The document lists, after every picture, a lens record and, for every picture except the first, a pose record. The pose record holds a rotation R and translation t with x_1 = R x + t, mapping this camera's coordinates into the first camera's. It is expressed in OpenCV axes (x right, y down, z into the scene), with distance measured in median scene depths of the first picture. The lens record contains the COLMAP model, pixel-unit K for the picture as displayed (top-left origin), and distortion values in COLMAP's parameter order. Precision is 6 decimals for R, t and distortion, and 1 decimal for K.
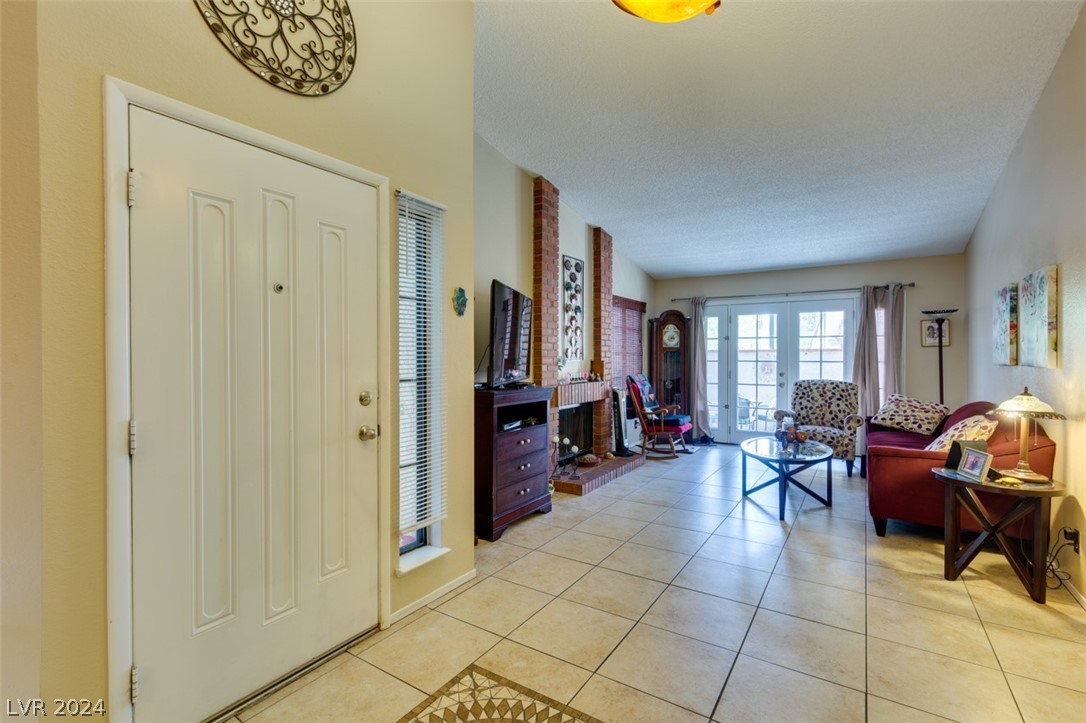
lens RADIAL K [[487.9, 0, 543.6], [0, 487.9, 357.8], [0, 0, 1]] dist [0.005514, -0.001358]
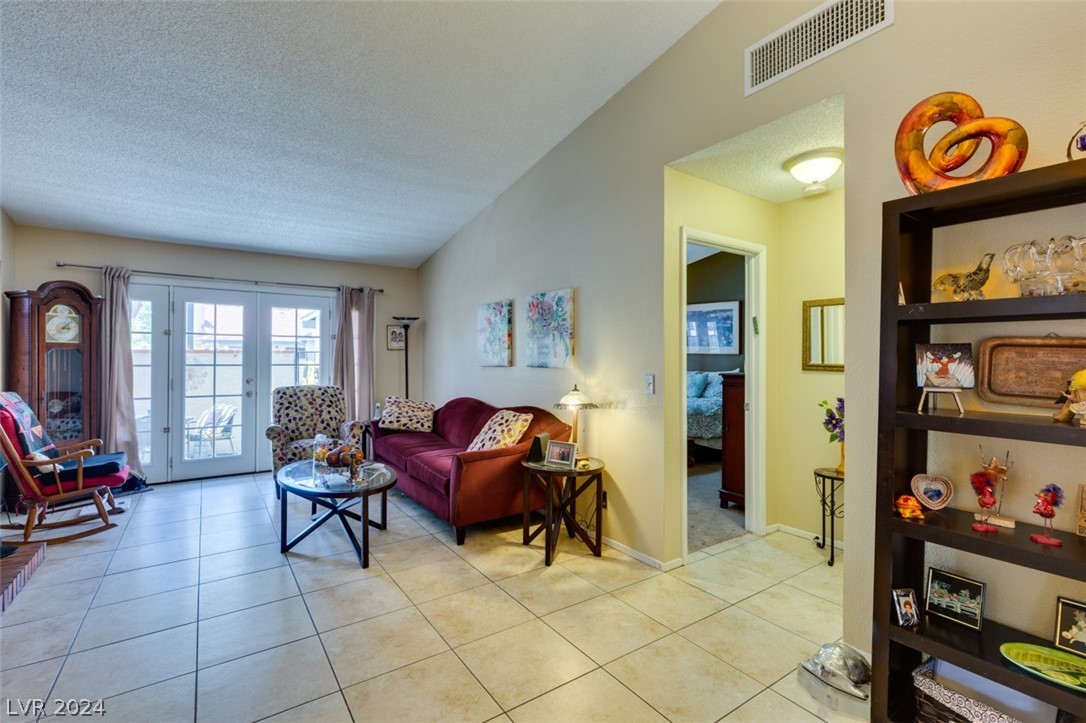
lens RADIAL K [[487.9, 0, 541.0], [0, 487.9, 356.5], [0, 0, 1]] dist [0.005514, -0.001358]
pose [[0.376073, 0.005530, 0.926573, -0.089268], [0.000339, 0.999981, -0.006106, -0.001329], [-0.926590, 0.002610, 0.376064, 0.290526]]
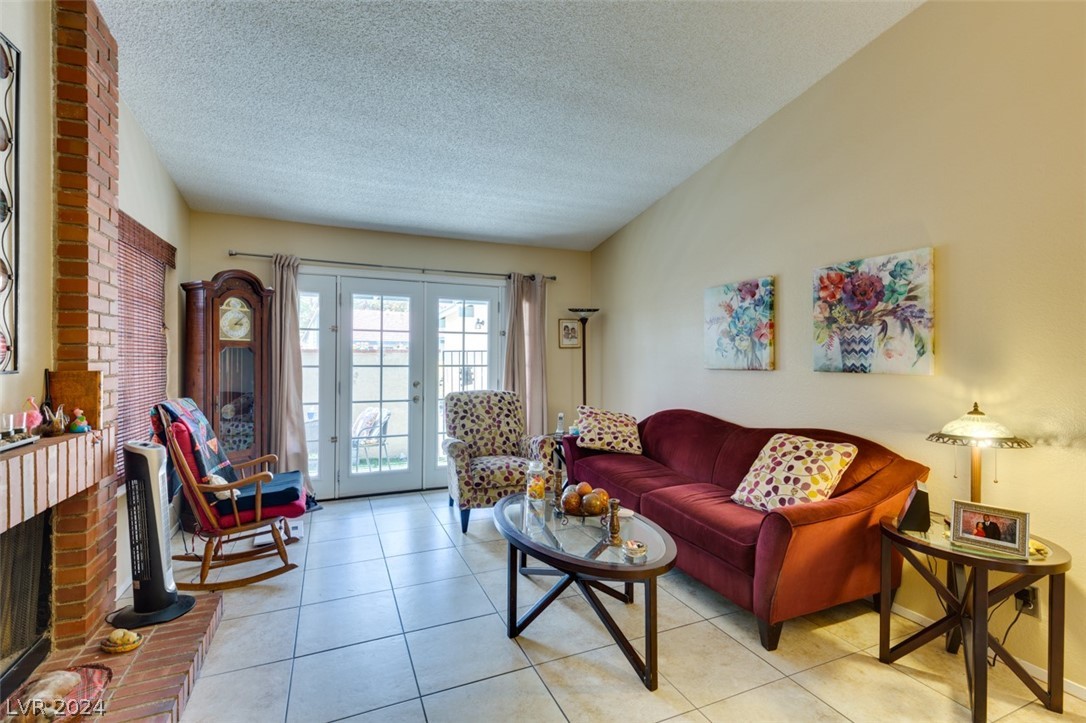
lens RADIAL K [[487.9, 0, 541.4], [0, 487.9, 357.0], [0, 0, 1]] dist [0.005514, -0.001358]
pose [[0.549734, 0.003367, 0.835333, 0.003735], [-0.000849, 0.999994, -0.003471, -0.003117], [-0.835339, 0.001199, 0.549734, 0.537591]]
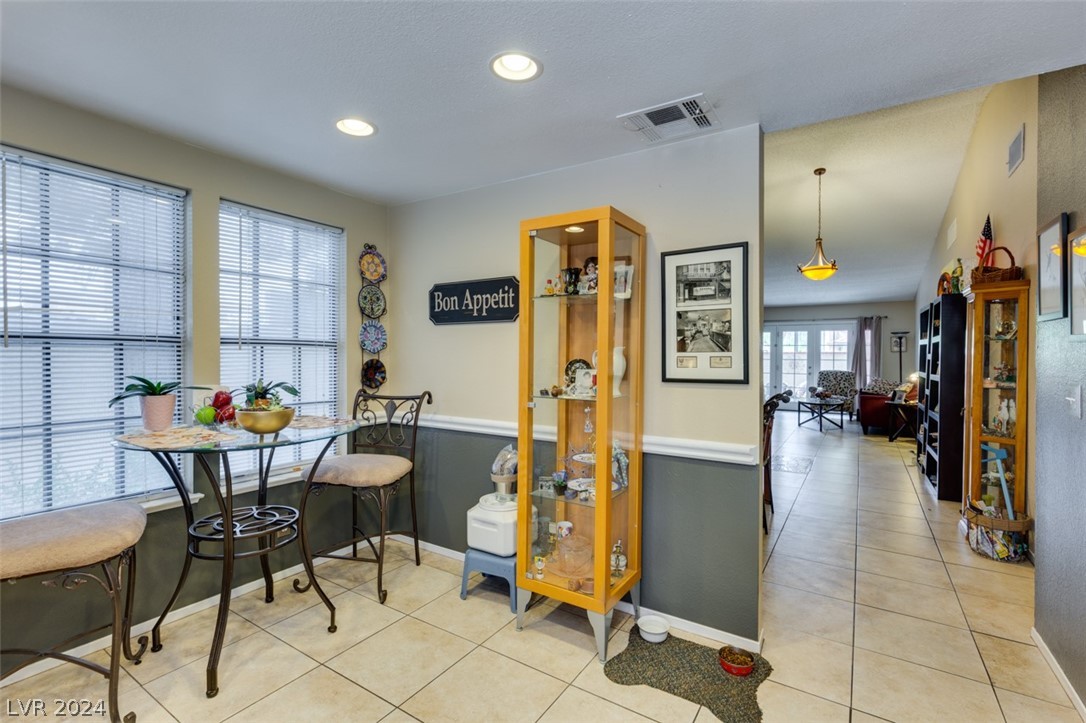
lens RADIAL K [[487.9, 0, 545.3], [0, 487.9, 356.8], [0, 0, 1]] dist [0.005514, -0.001358]
pose [[0.999909, 0.008613, 0.010367, -0.507079], [-0.008612, 0.999963, -0.000154, 0.006683], [-0.010368, 0.000065, 0.999946, -0.771649]]
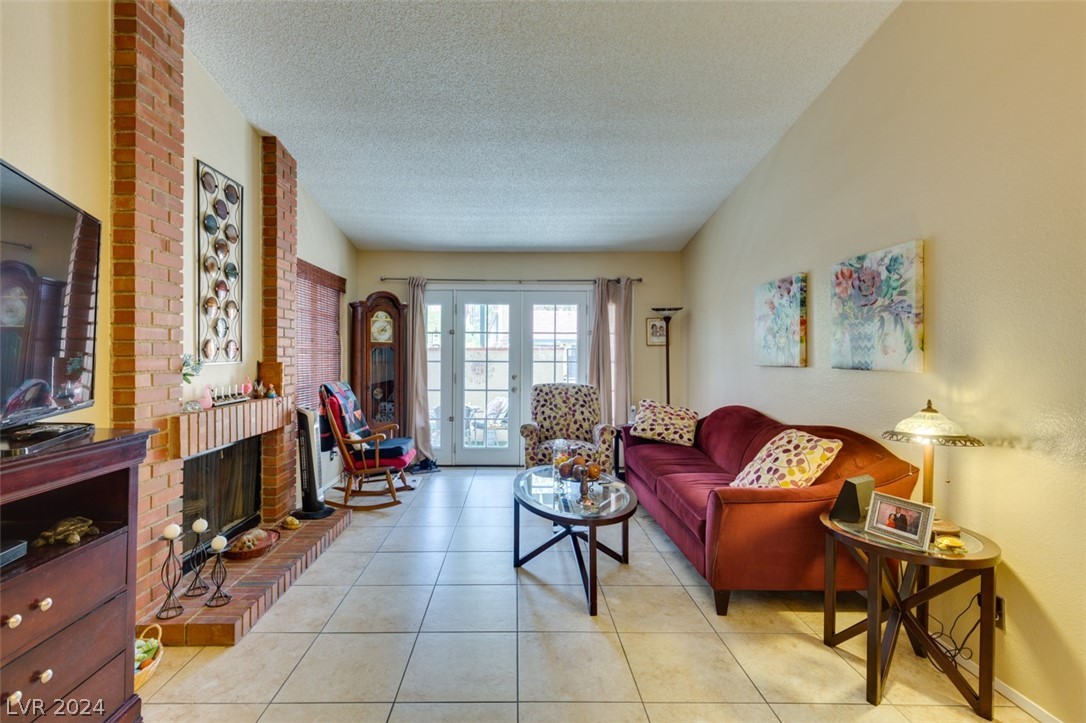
lens RADIAL K [[487.9, 0, 516.2], [0, 487.9, 356.0], [0, 0, 1]] dist [0.005514, -0.001358]
pose [[0.835919, 0.002007, 0.548850, 0.035411], [-0.002196, 0.999998, -0.000314, -0.002095], [-0.548849, -0.000943, 0.835921, 0.343989]]
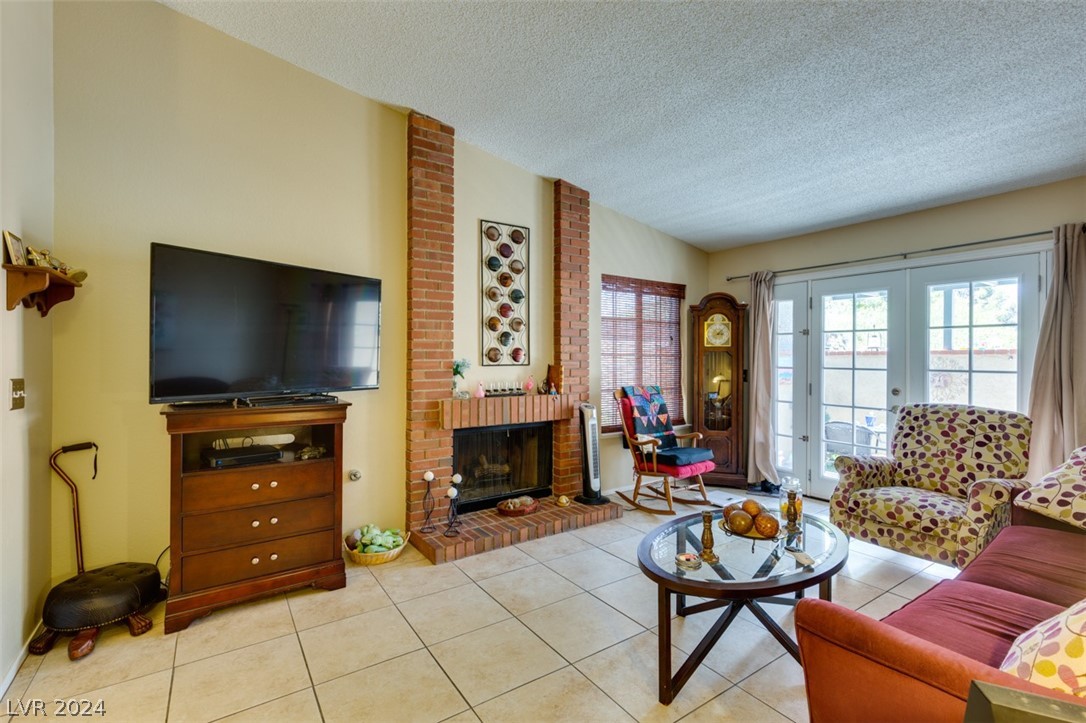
lens RADIAL K [[487.9, 0, 539.2], [0, 487.9, 357.1], [0, 0, 1]] dist [0.005514, -0.001358]
pose [[0.923529, 0.004467, -0.383502, 0.364048], [-0.006107, 0.999977, -0.003058, -0.003719], [0.383480, 0.005166, 0.923535, 0.330351]]
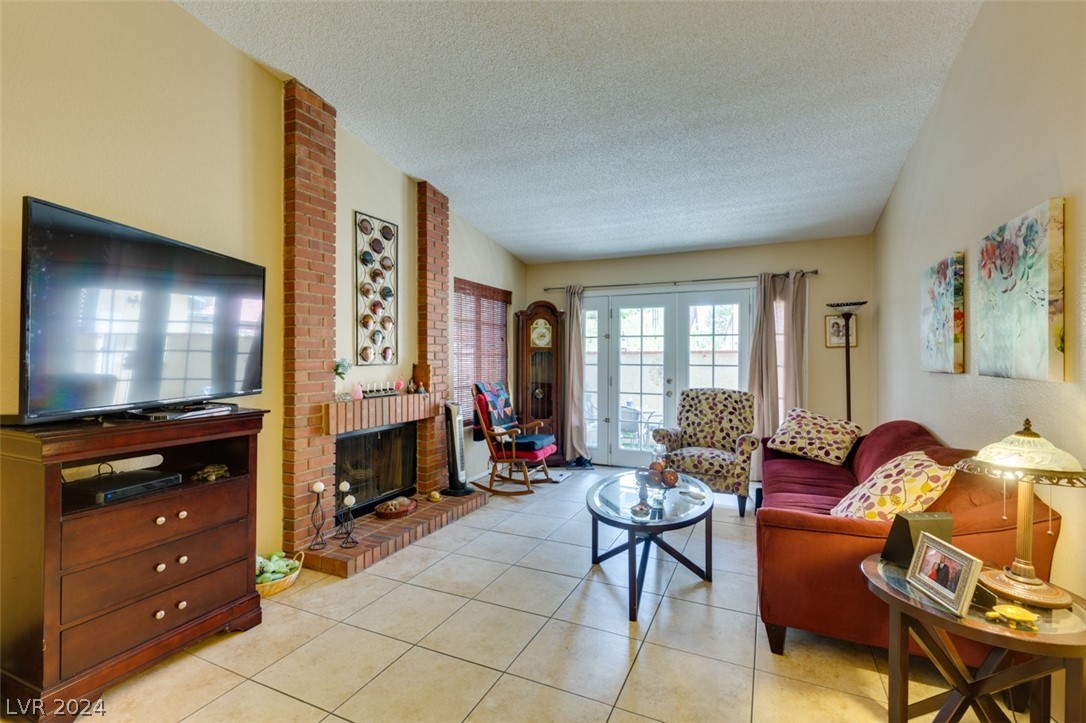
lens RADIAL K [[487.9, 0, 541.2], [0, 487.9, 358.0], [0, 0, 1]] dist [0.005514, -0.001358]
pose [[0.989567, 0.001898, 0.144059, 0.182412], [-0.001599, 0.999996, -0.002191, -0.002493], [-0.144062, 0.001938, 0.989567, 0.257838]]
